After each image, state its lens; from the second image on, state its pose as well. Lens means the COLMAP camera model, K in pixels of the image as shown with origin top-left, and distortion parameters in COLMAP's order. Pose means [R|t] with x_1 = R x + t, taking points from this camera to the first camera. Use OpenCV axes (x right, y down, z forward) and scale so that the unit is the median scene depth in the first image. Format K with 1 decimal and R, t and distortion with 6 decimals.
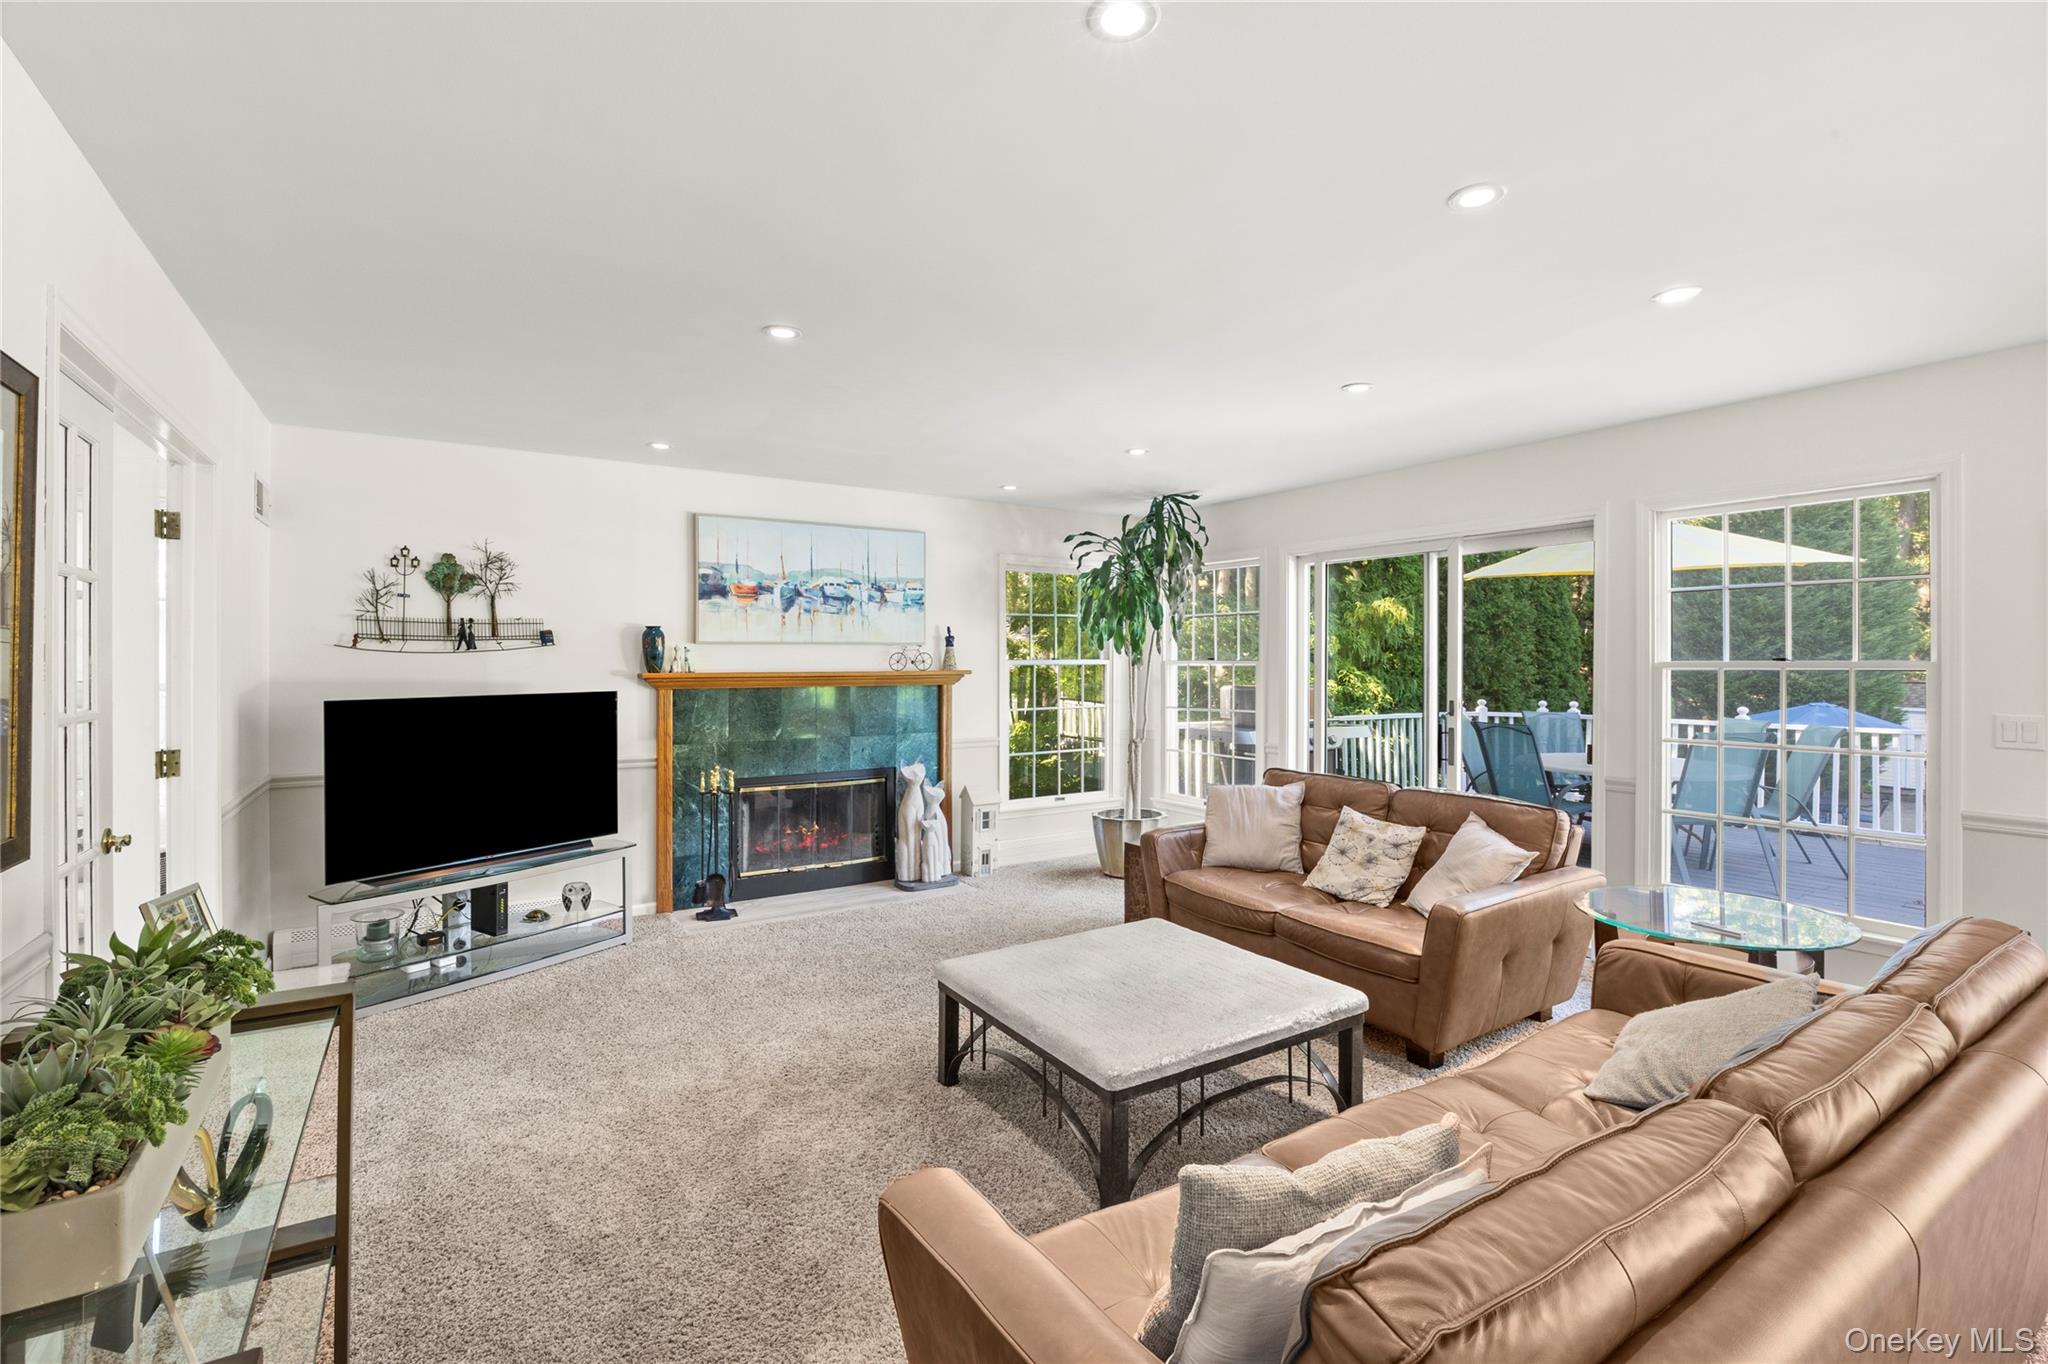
lens RADIAL K [[907.4, 0, 1032.0], [0, 907.4, 663.1], [0, 0, 1]] dist [-0.019522, 0.000190]
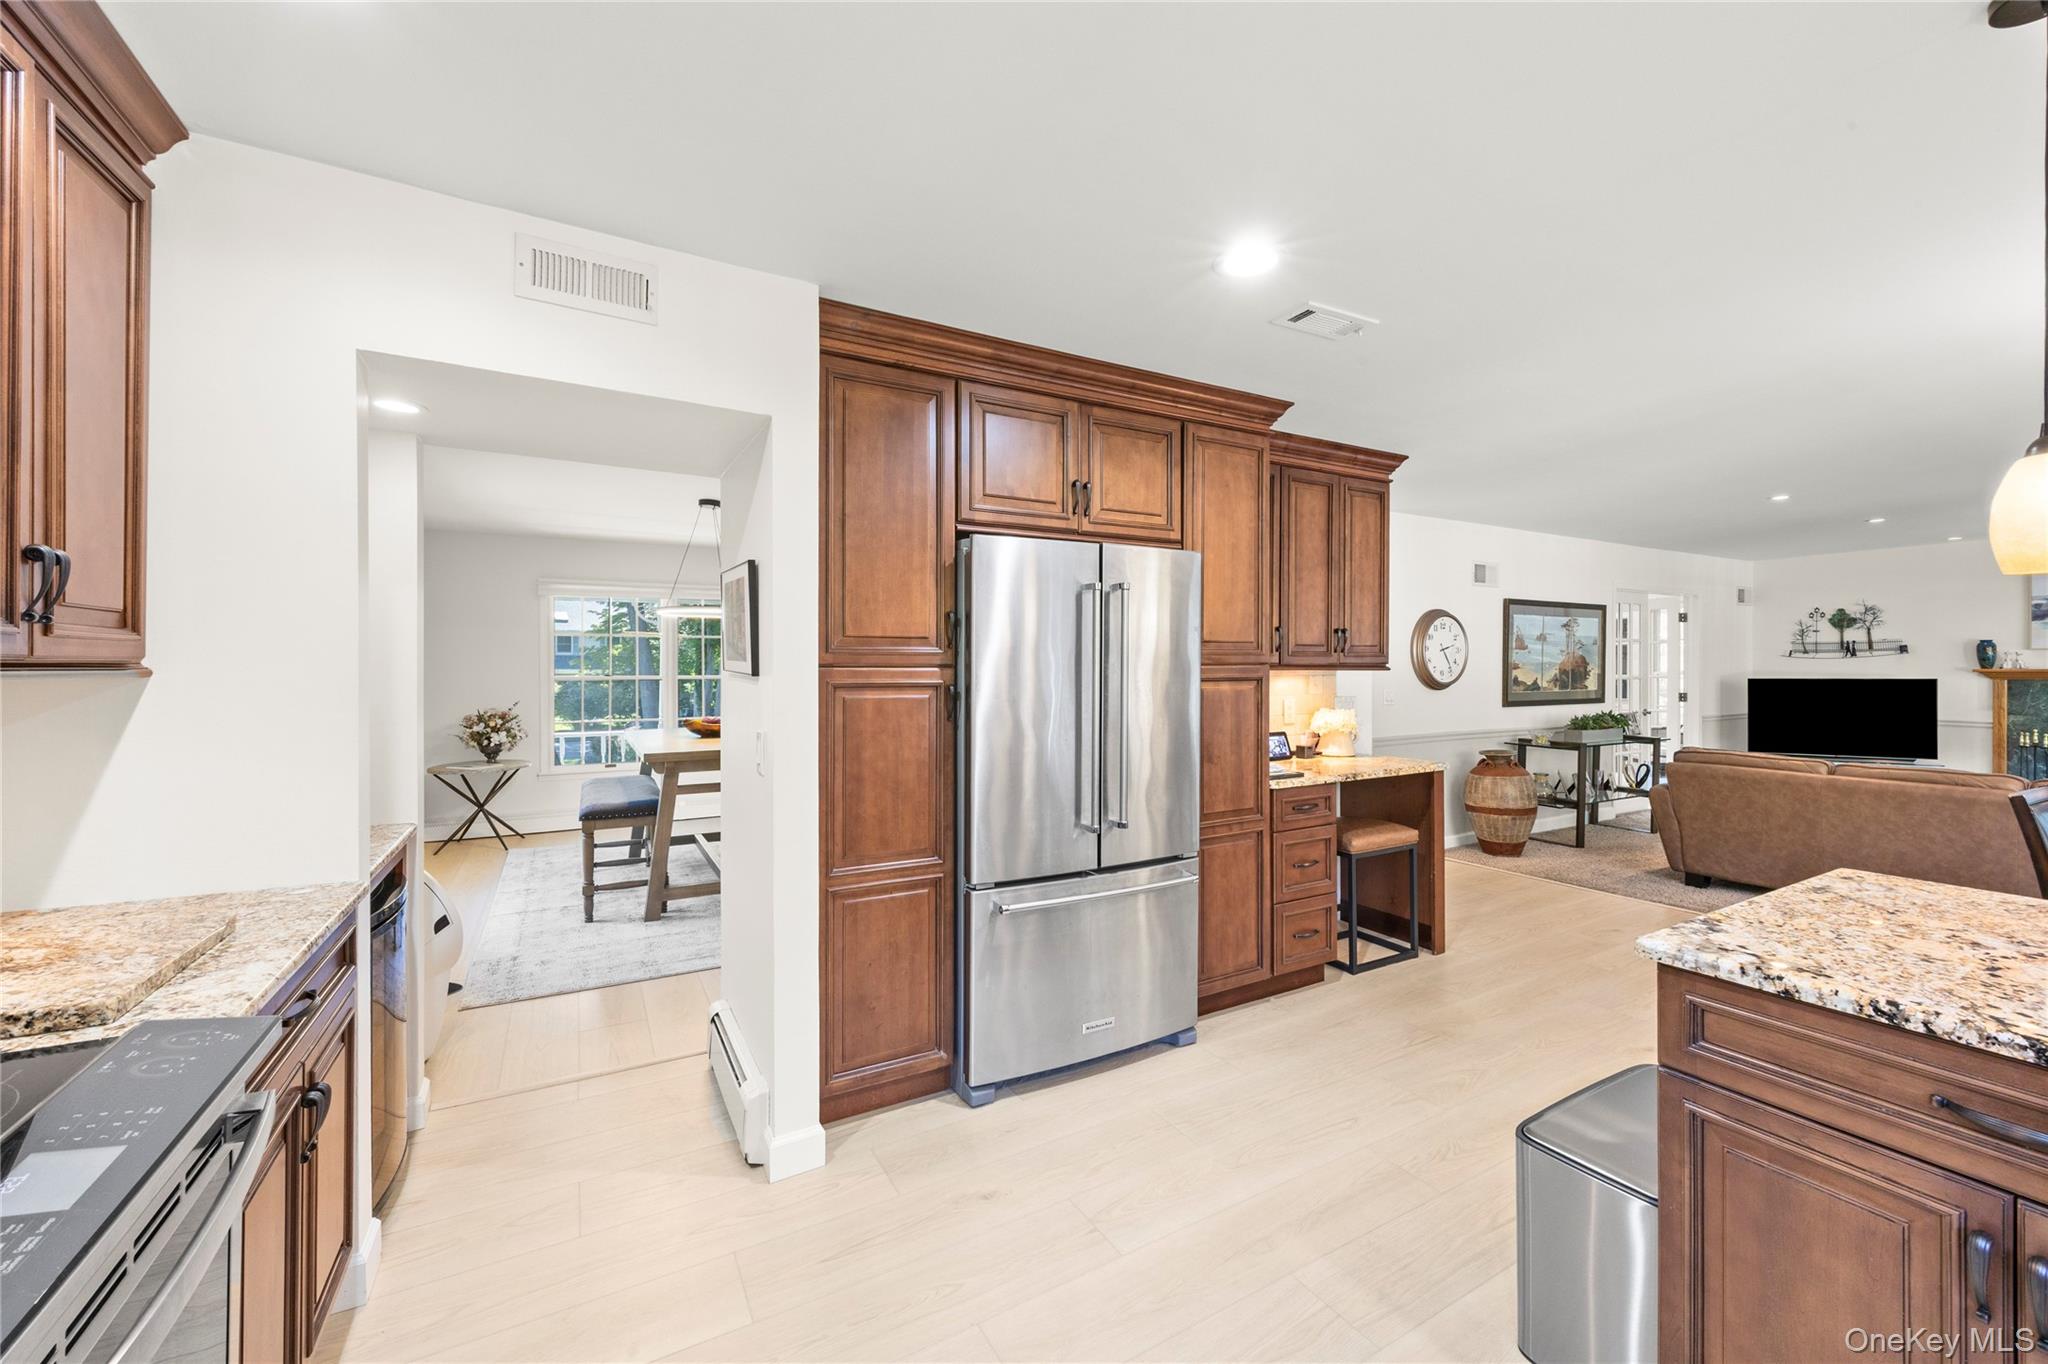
lens RADIAL K [[821.6, 0, 1035.6], [0, 821.6, 670.7], [0, 0, 1]] dist [0.012392, -0.001161]
pose [[-0.064893, 0.004033, -0.997884, 1.186996], [0.001112, 0.999992, 0.003969, 0.006270], [0.997892, -0.000852, -0.064897, -0.605037]]
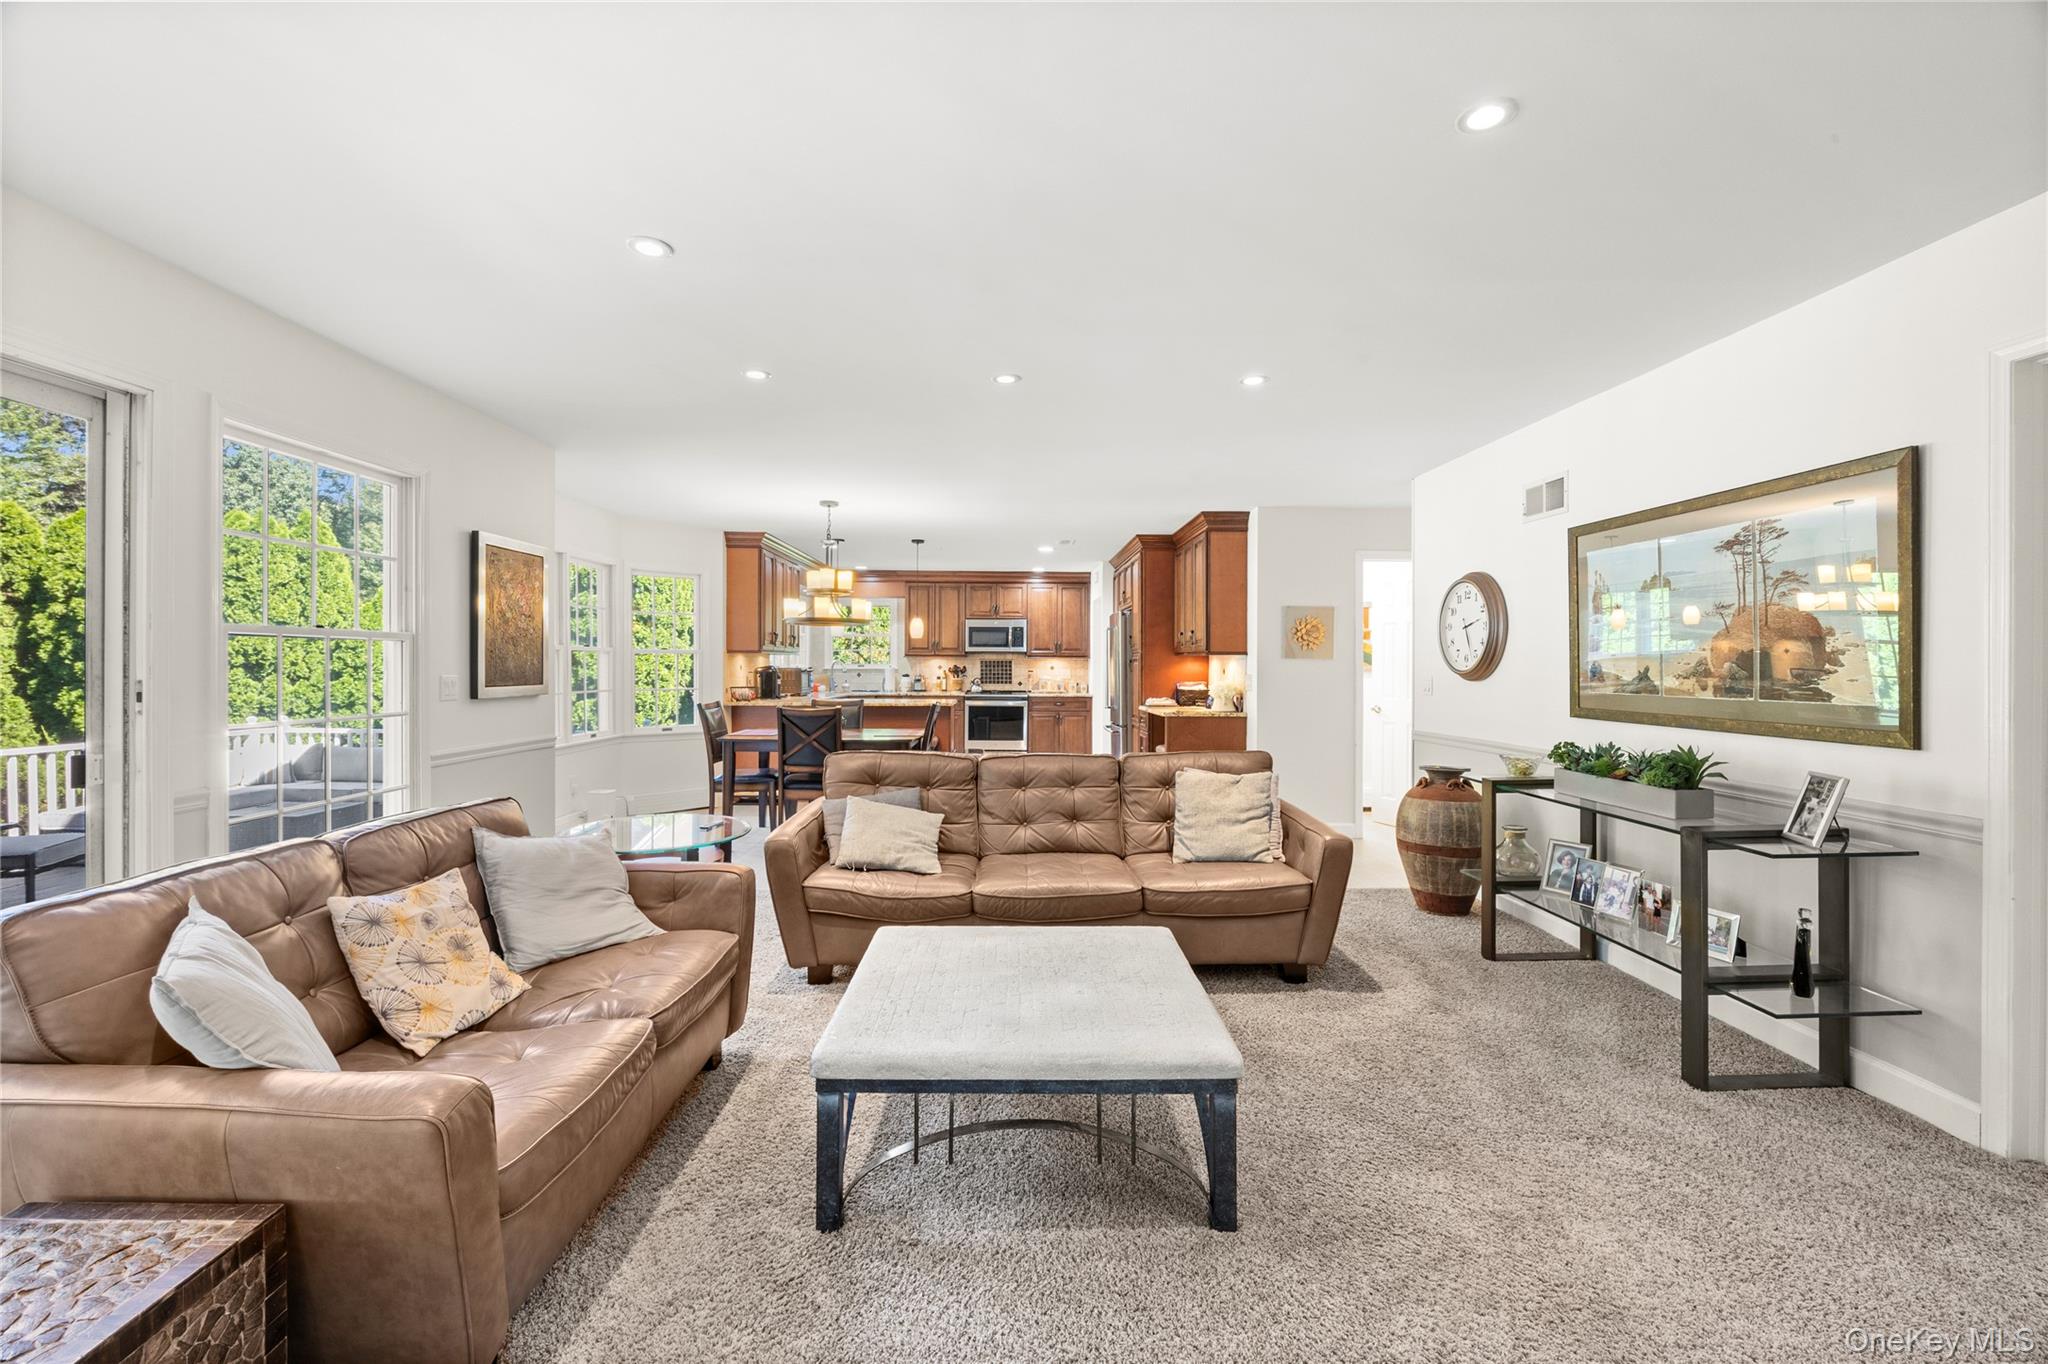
lens RADIAL K [[888.7, 0, 1023.0], [0, 888.7, 666.3], [0, 0, 1]] dist [-0.000492, -0.000031]
pose [[-0.845063, -0.003984, 0.534652, -0.210885], [-0.003035, 0.999992, 0.002655, 0.023084], [-0.534659, 0.000621, -0.845068, 1.040513]]
